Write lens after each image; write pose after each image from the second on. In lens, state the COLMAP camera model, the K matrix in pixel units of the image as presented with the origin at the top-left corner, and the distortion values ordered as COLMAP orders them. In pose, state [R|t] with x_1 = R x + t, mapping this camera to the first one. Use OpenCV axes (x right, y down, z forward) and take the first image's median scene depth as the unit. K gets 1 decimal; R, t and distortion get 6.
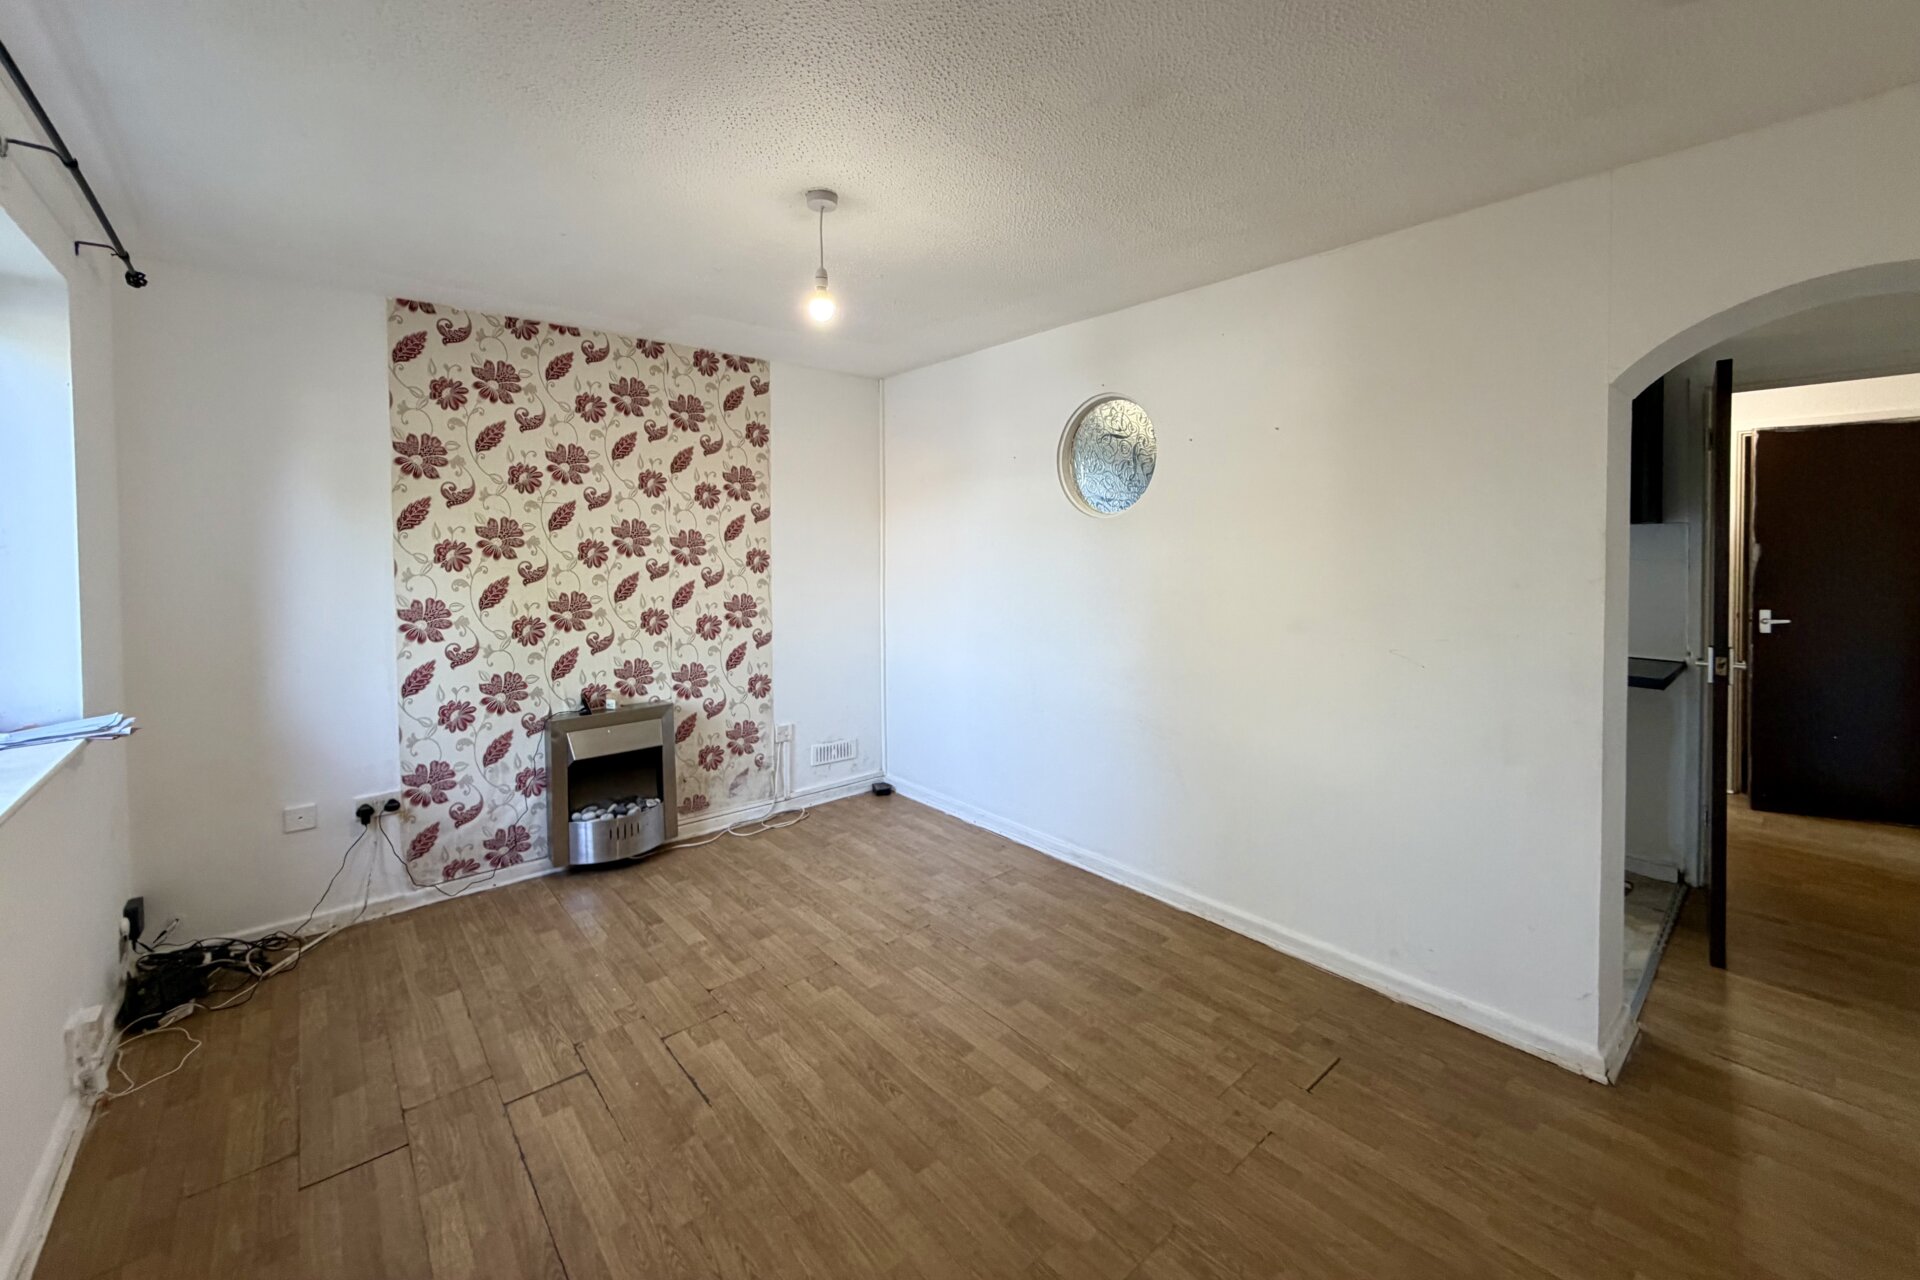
lens RADIAL K [[758.7, 0, 955.6], [0, 758.7, 573.1], [0, 0, 1]] dist [-0.000849, -0.000089]
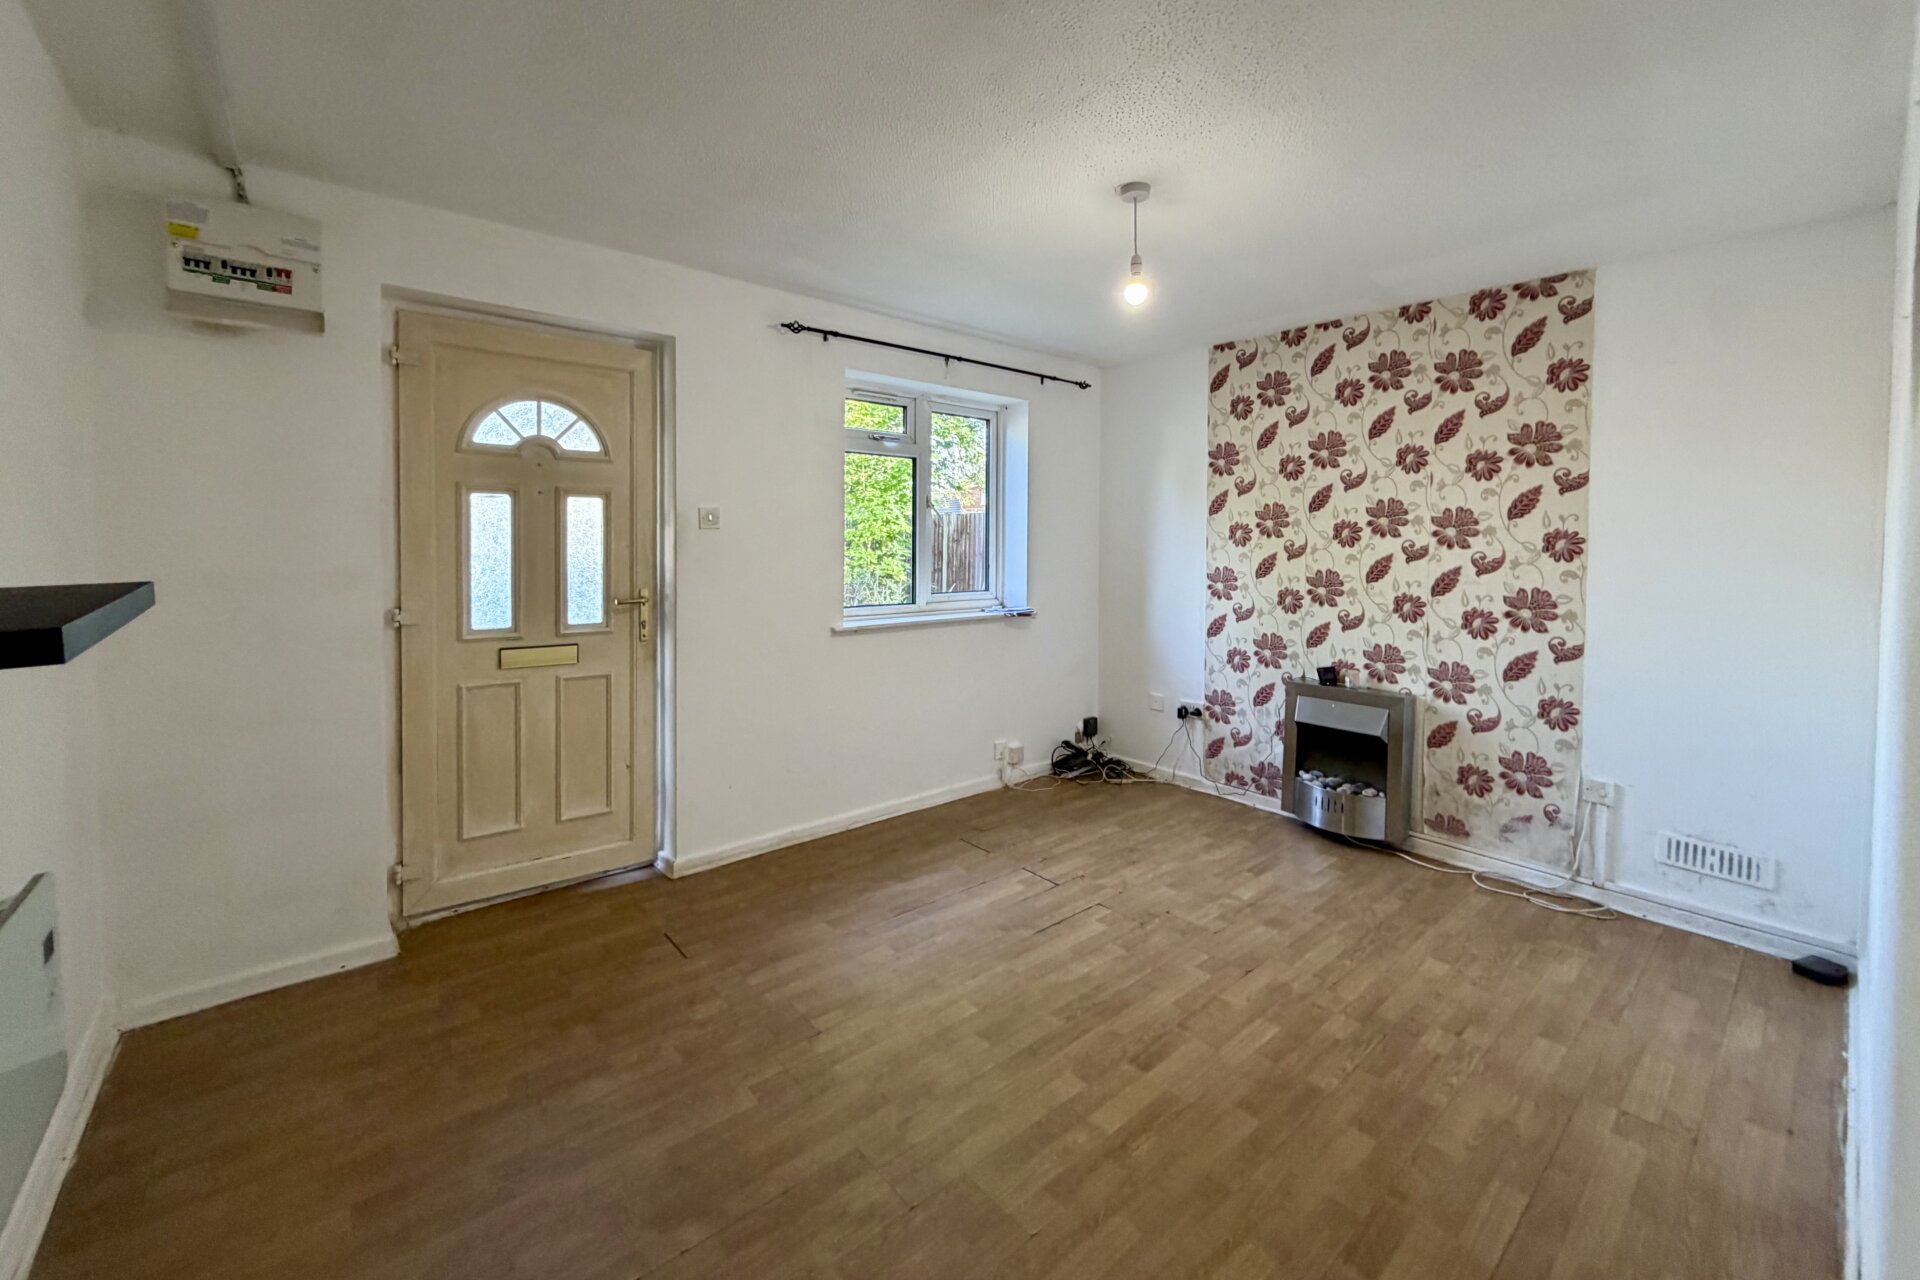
lens RADIAL K [[768.8, 0, 959.6], [0, 768.8, 576.7], [0, 0, 1]] dist [-0.001125, -0.000080]
pose [[-0.000556, 0.051782, -0.998658, 0.571761], [-0.046178, 0.997592, 0.051753, 0.002806], [0.998933, 0.046145, 0.001837, 0.475034]]
